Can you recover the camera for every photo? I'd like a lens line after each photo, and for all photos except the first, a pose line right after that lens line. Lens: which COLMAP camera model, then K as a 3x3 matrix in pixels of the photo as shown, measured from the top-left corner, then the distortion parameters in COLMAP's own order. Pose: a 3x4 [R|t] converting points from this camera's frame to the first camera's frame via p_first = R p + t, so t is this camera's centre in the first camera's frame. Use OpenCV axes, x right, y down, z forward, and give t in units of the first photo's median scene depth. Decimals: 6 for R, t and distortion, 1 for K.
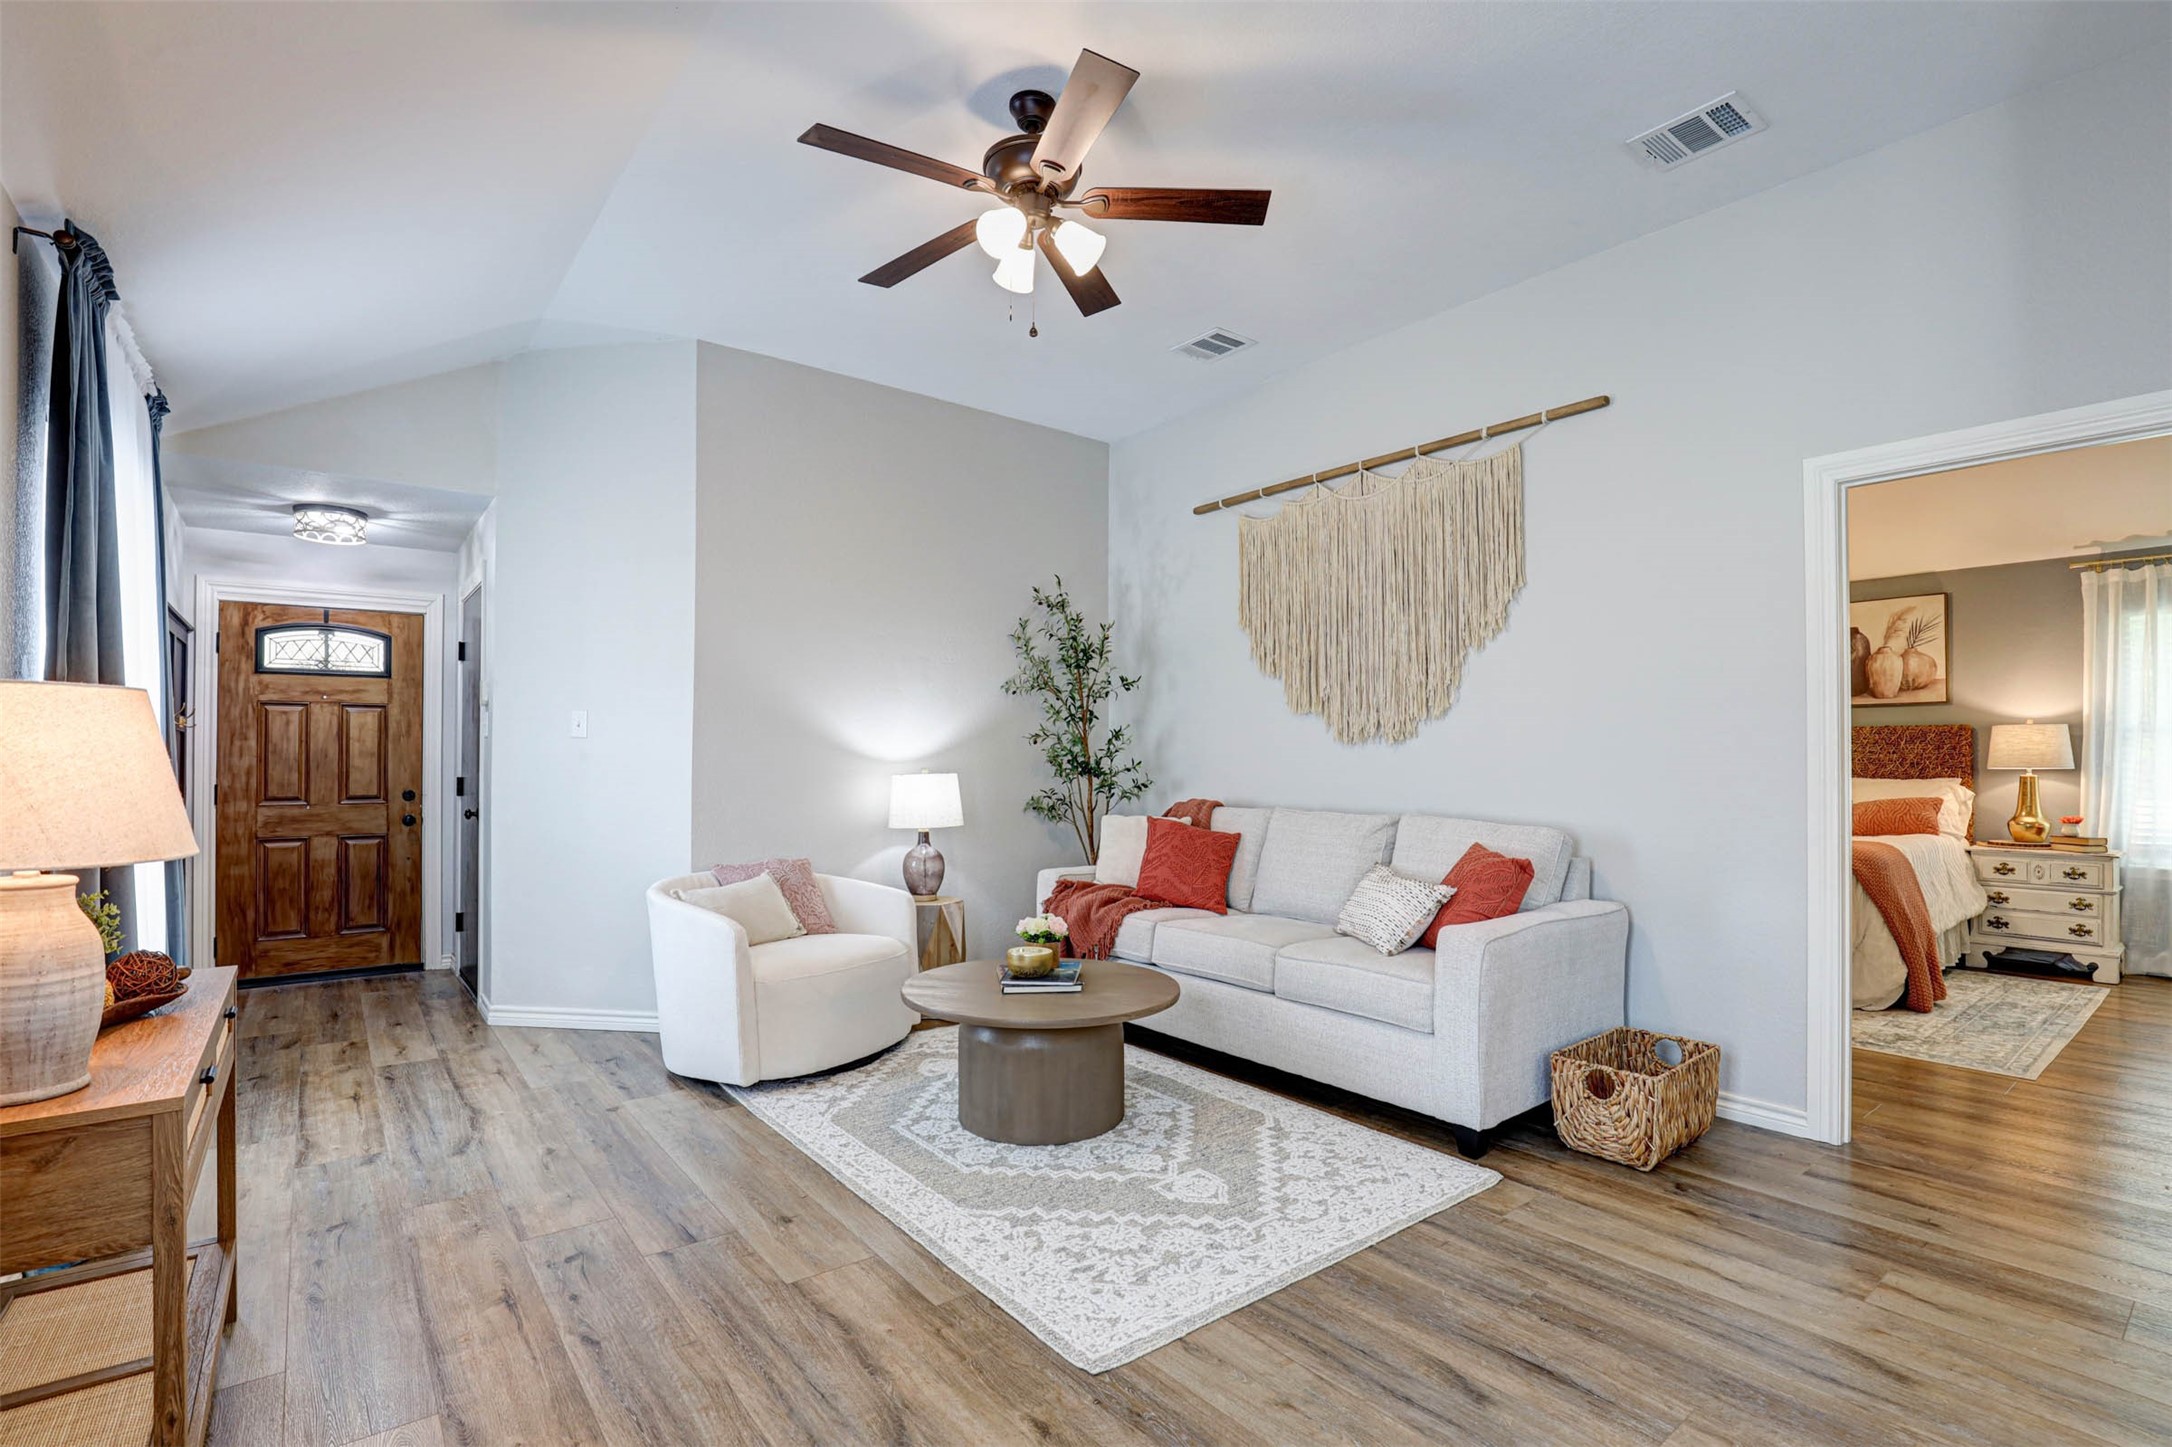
lens RADIAL K [[1002.1, 0, 1087.4], [0, 1002.1, 742.3], [0, 0, 1]] dist [-0.023892, -0.000170]
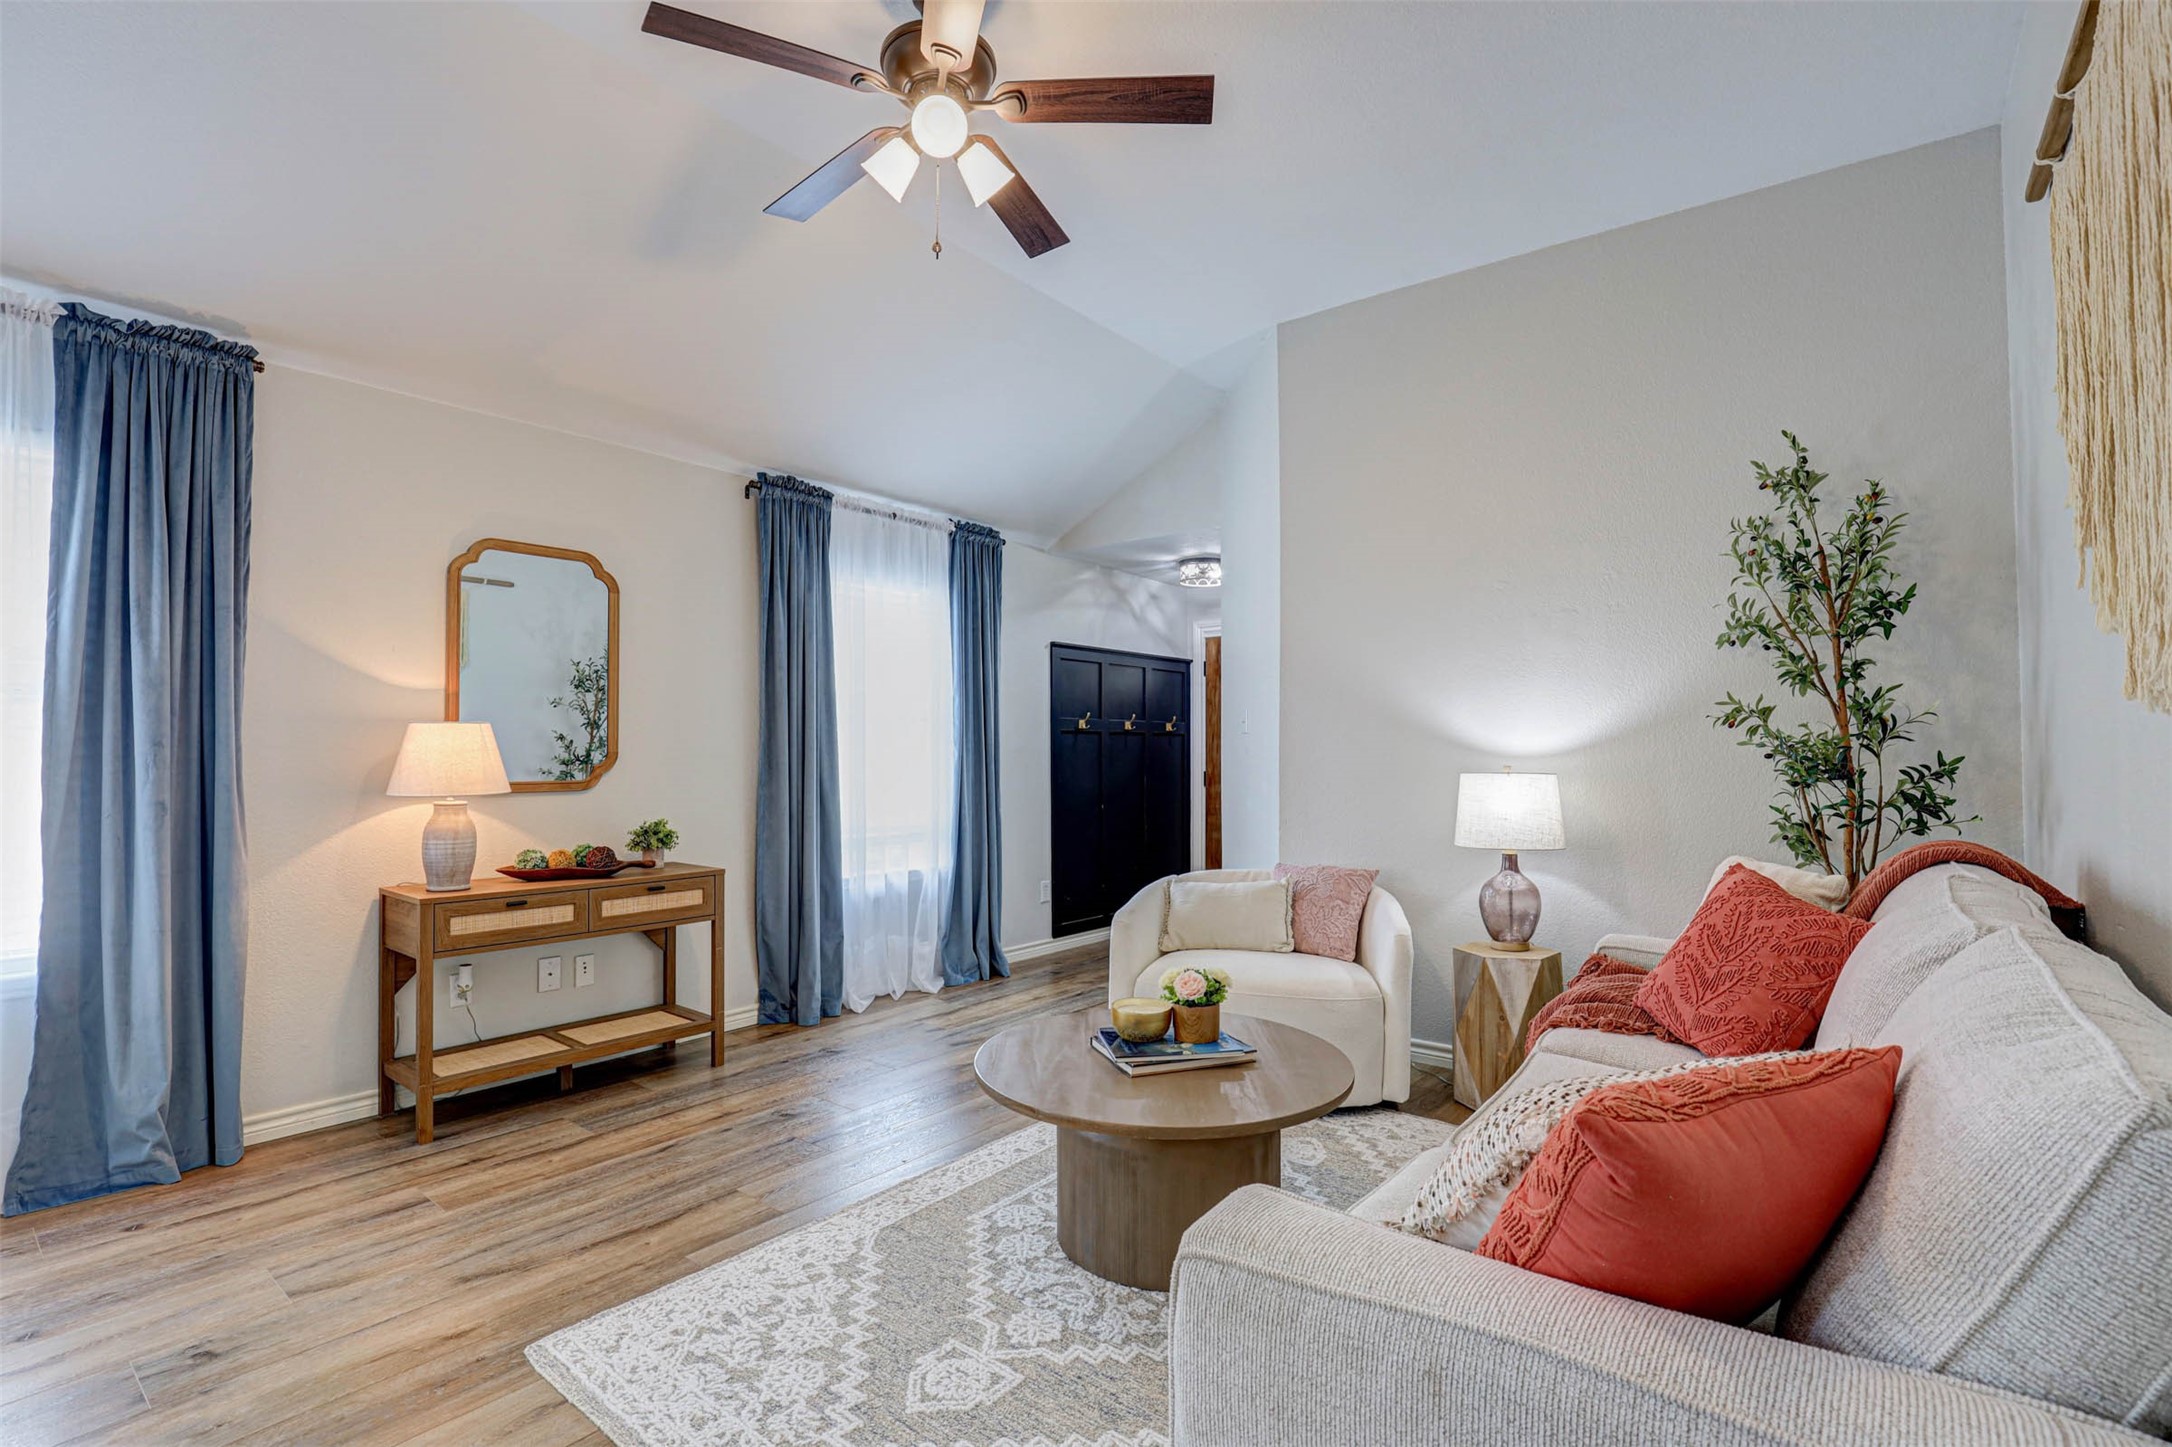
lens RADIAL K [[1002.1, 0, 1089.4], [0, 1002.1, 730.3], [0, 0, 1]] dist [-0.023892, -0.000170]
pose [[0.233307, -0.021611, -0.972163, 0.736042], [0.013810, 0.999726, -0.018910, 0.016551], [0.972305, -0.009014, 0.233542, 0.861598]]
